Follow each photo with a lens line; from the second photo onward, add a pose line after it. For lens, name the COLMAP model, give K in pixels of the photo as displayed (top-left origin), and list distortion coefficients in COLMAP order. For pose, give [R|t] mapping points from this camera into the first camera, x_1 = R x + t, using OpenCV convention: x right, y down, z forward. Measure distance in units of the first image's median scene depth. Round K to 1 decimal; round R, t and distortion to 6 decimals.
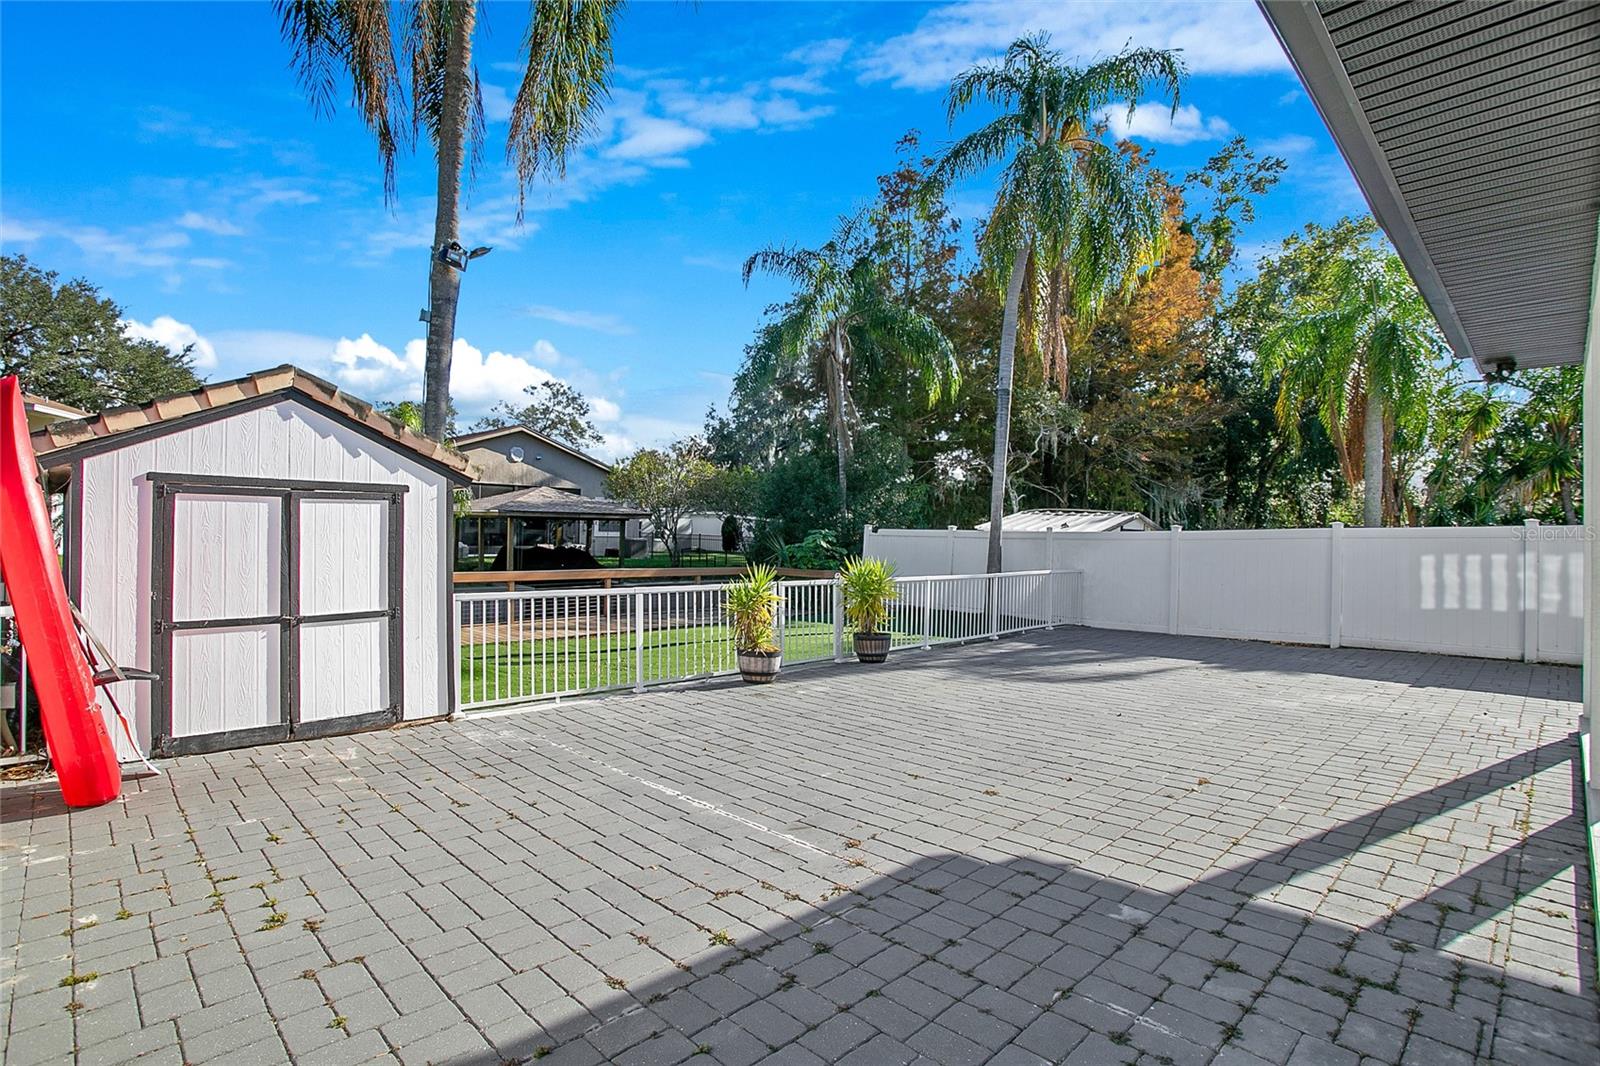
lens RADIAL K [[758.4, 0, 799.7], [0, 758.4, 478.2], [0, 0, 1]] dist [-0.086878, 0.038348]
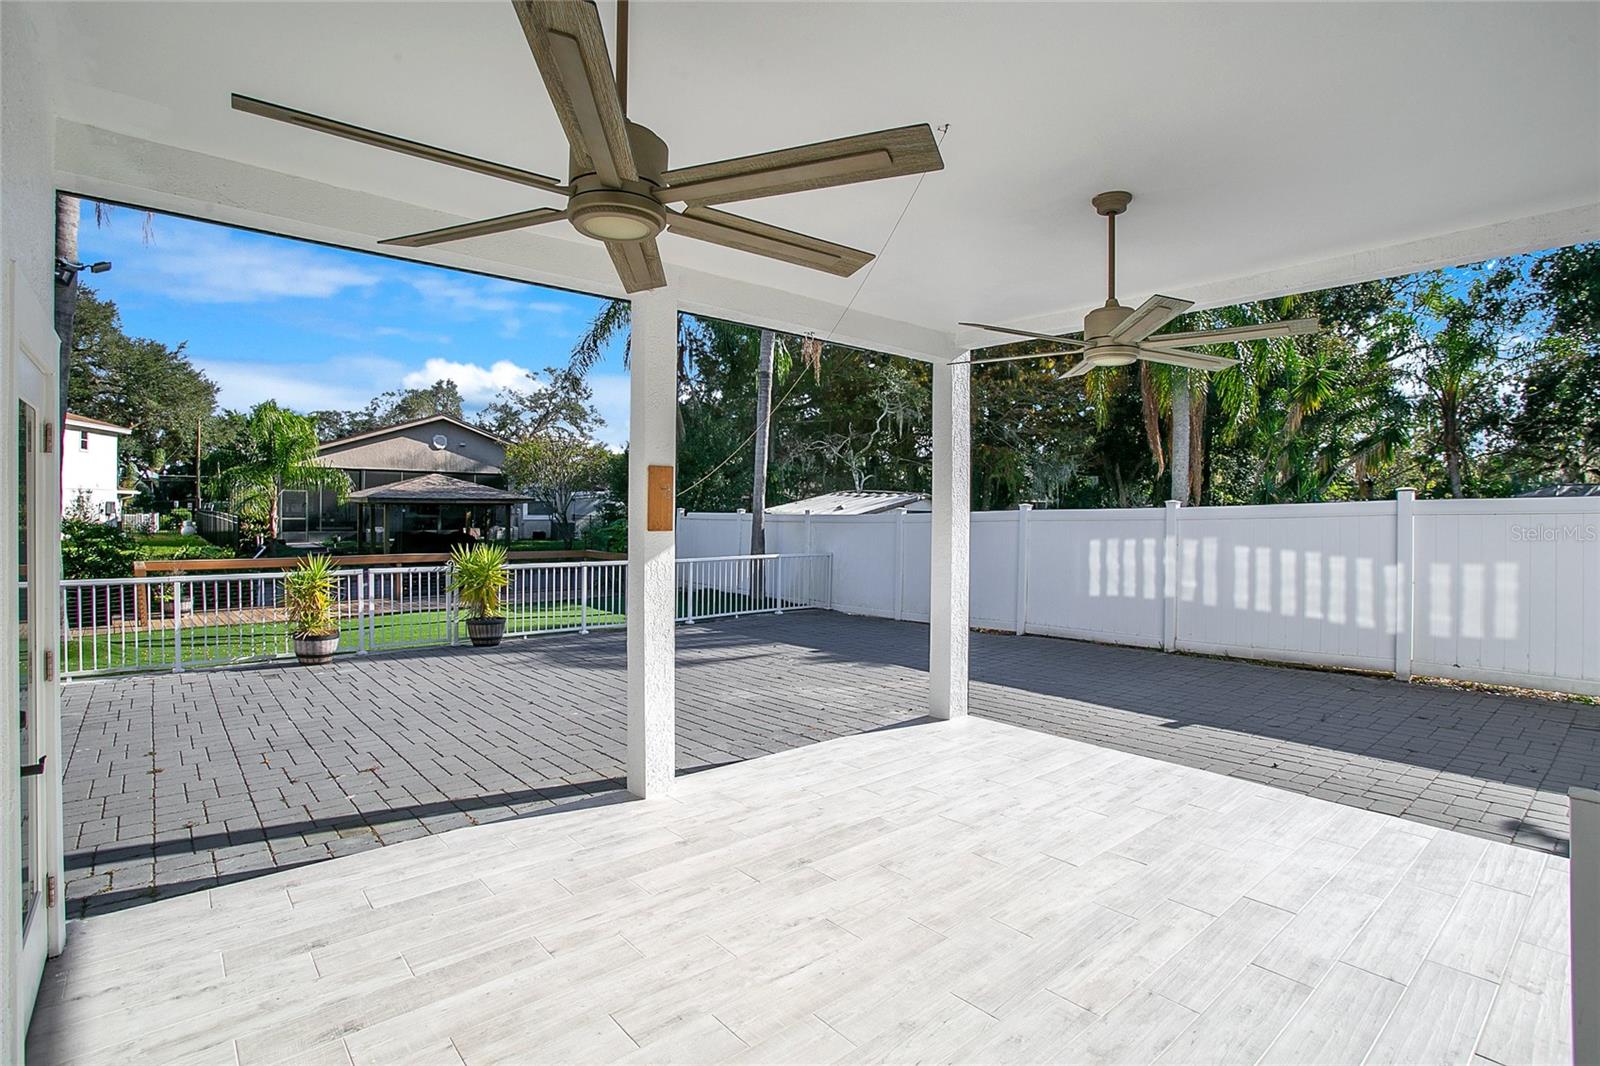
lens RADIAL K [[749.3, 0, 797.1], [0, 749.3, 512.1], [0, 0, 1]] dist [-0.024853, 0.000378]
pose [[0.997145, -0.012848, -0.074408, 0.565317], [0.018388, 0.997070, 0.074256, -0.008483], [0.073236, -0.075412, 0.994459, 0.010772]]
